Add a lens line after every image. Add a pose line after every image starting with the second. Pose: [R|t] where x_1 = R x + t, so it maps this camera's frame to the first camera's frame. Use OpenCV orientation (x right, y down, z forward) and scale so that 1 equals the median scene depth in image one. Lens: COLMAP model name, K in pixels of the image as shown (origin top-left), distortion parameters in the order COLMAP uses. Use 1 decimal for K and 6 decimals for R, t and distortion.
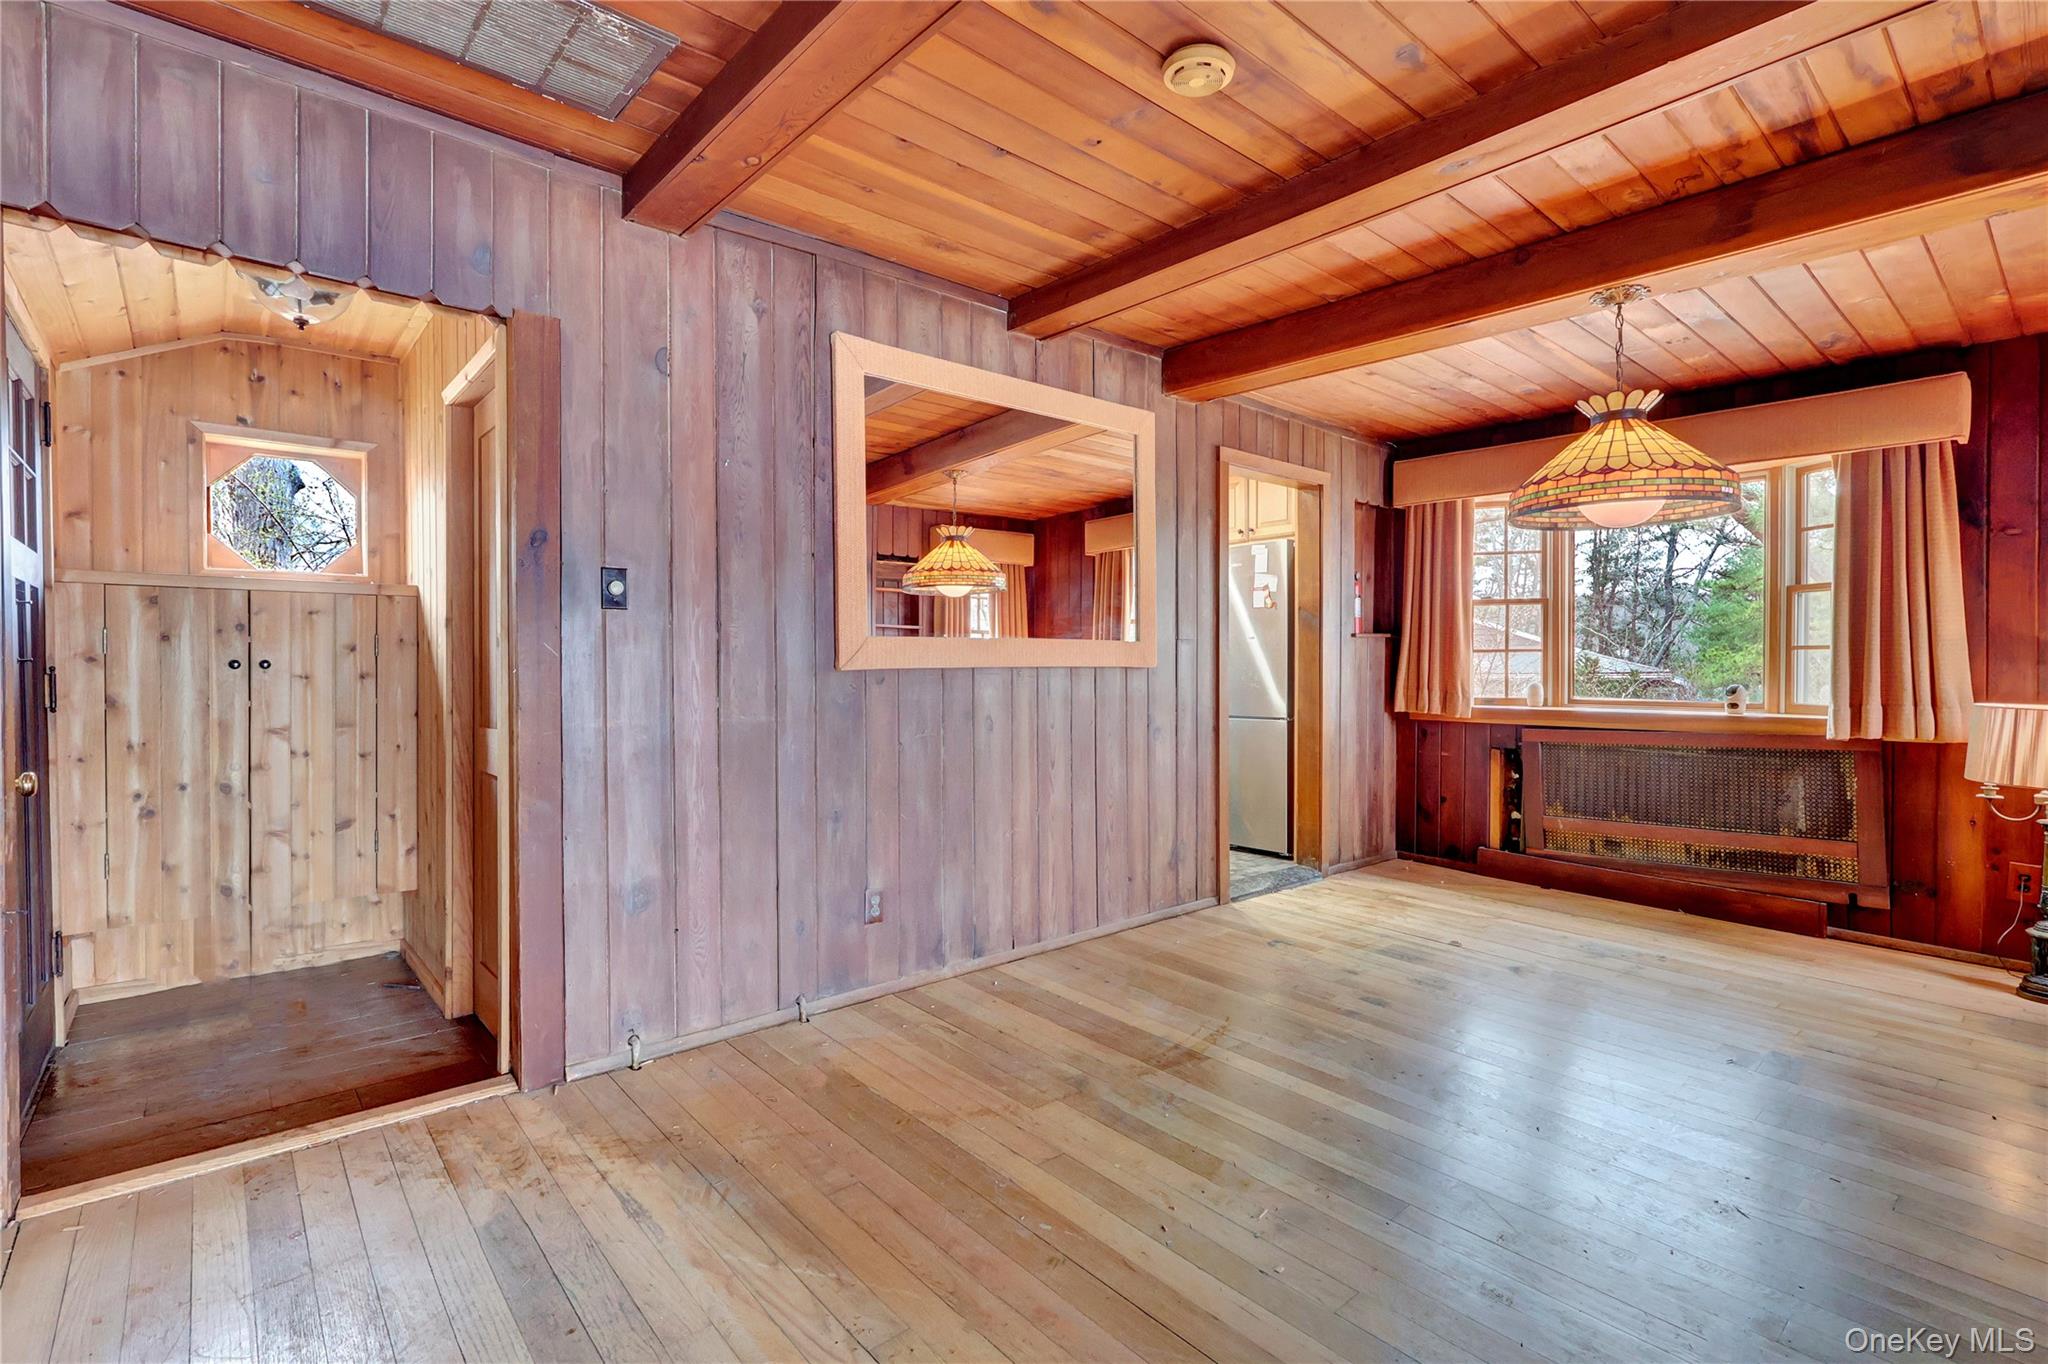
lens RADIAL K [[956.1, 0, 991.1], [0, 956.1, 679.6], [0, 0, 1]] dist [0.000929, 0.000779]
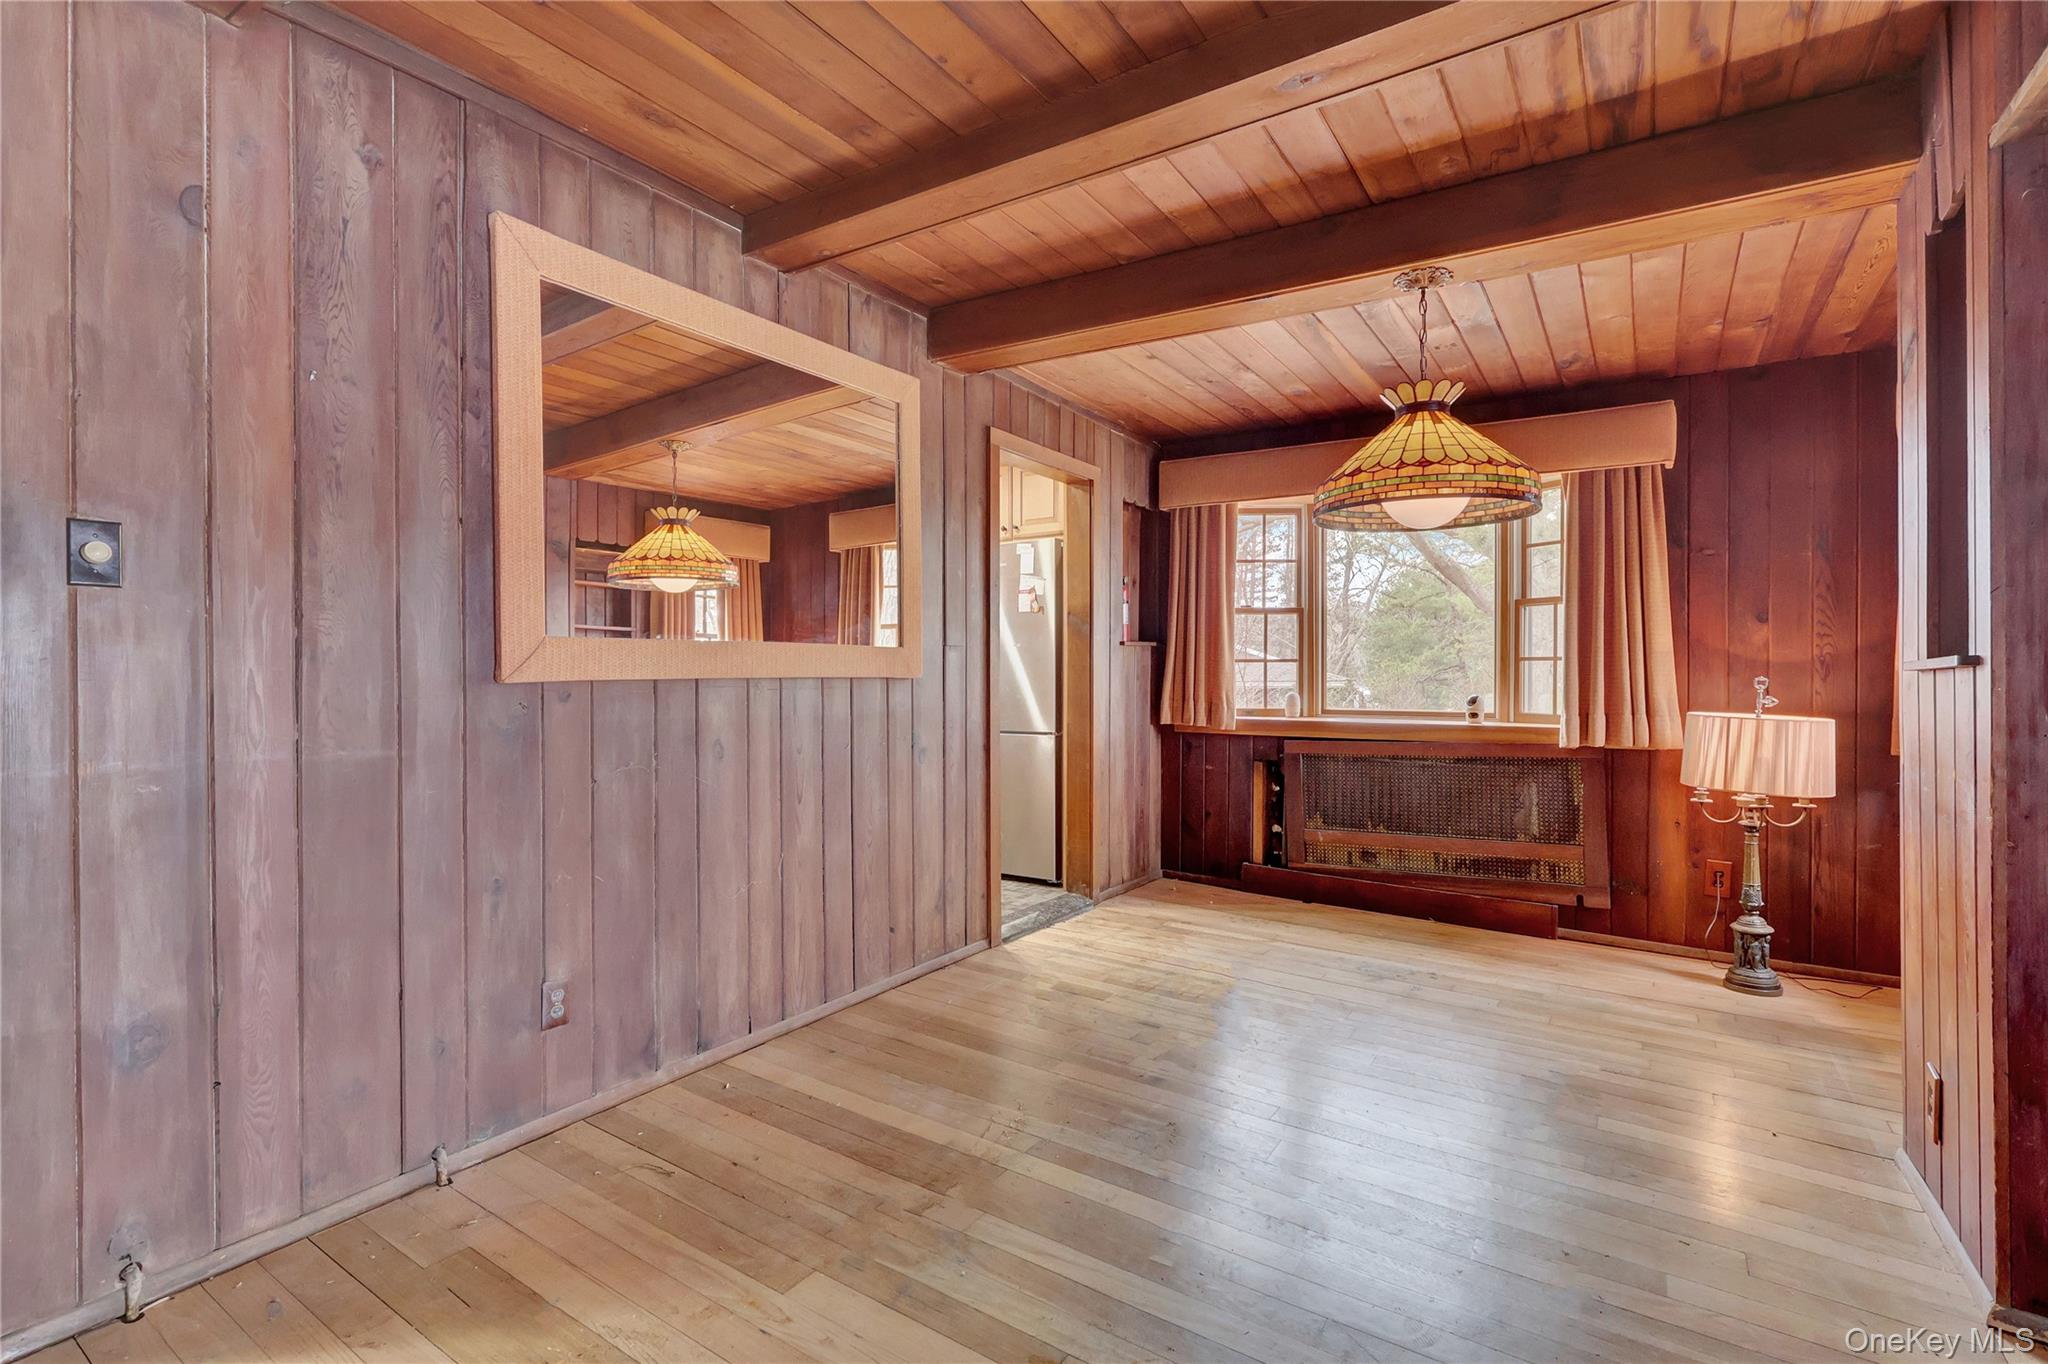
lens RADIAL K [[956.1, 0, 991.1], [0, 956.1, 679.6], [0, 0, 1]] dist [0.000929, 0.000779]
pose [[0.961767, -0.000271, 0.273870, -0.001609], [0.002562, 0.999965, -0.008009, -0.004830], [-0.273858, 0.008404, 0.961734, 0.185578]]
